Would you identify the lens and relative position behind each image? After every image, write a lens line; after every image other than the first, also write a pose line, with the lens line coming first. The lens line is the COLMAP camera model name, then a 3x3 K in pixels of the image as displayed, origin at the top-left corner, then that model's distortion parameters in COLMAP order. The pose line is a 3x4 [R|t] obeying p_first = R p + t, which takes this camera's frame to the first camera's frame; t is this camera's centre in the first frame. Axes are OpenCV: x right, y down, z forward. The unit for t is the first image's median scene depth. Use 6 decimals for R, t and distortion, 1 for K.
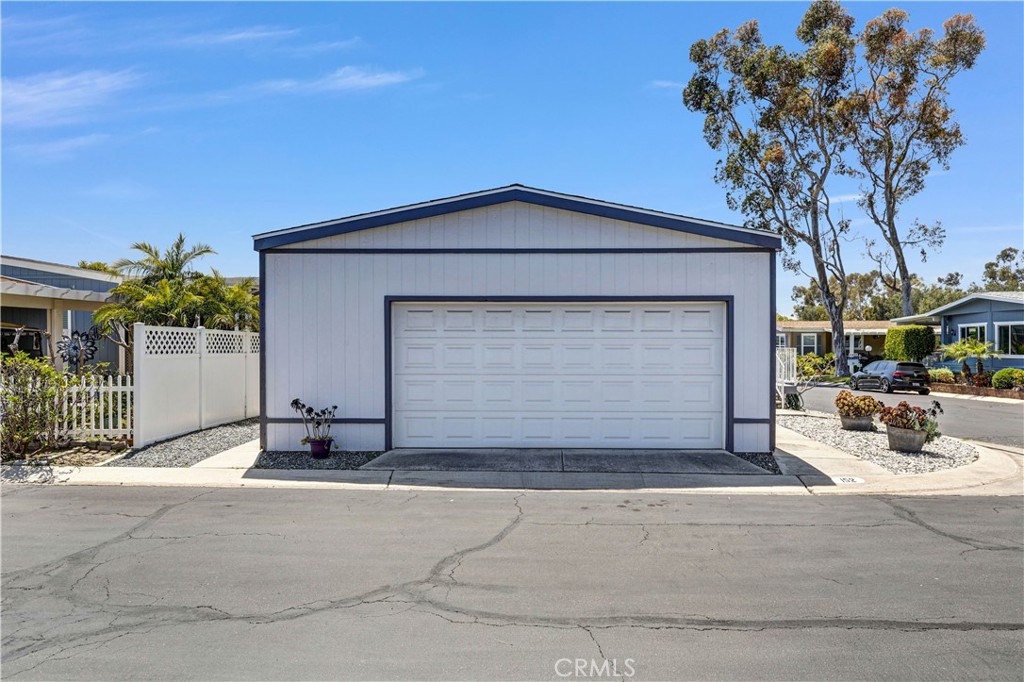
lens RADIAL K [[593.0, 0, 512.0], [0, 593.0, 341.0], [0, 0, 1]] dist [-0.000837, -0.000174]
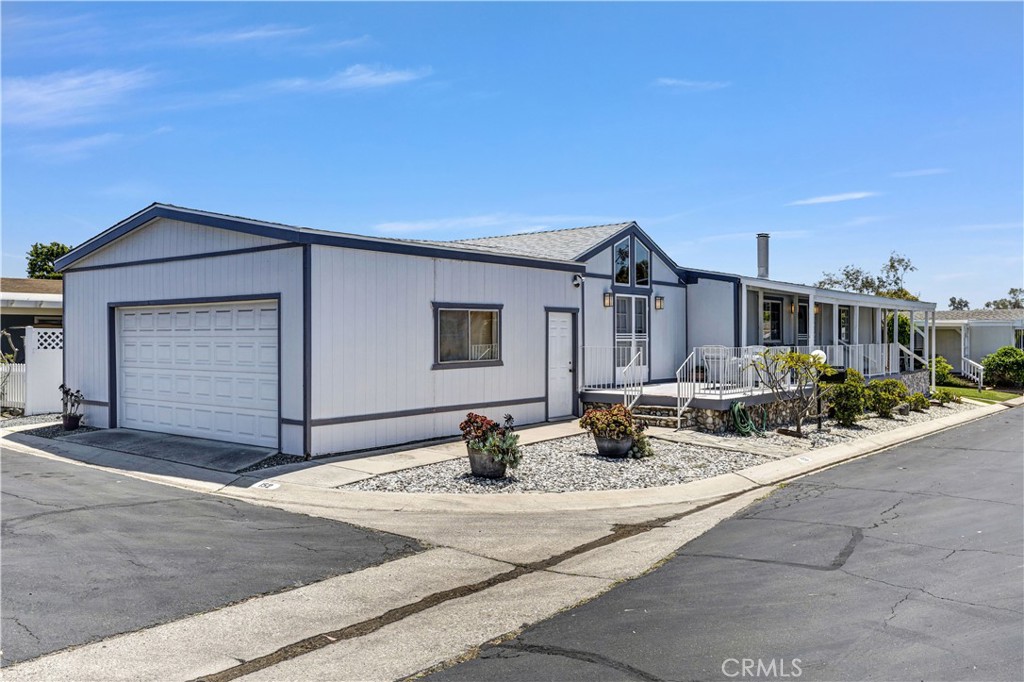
lens RADIAL K [[830.8, 0, 512.0], [0, 830.8, 341.0], [0, 0, 1]] dist [-0.000243, 0.000767]
pose [[0.799789, 0.000280, -0.600281, 1.479433], [0.005300, 0.999958, 0.007528, -0.005551], [0.600258, -0.009202, 0.799754, 0.123048]]
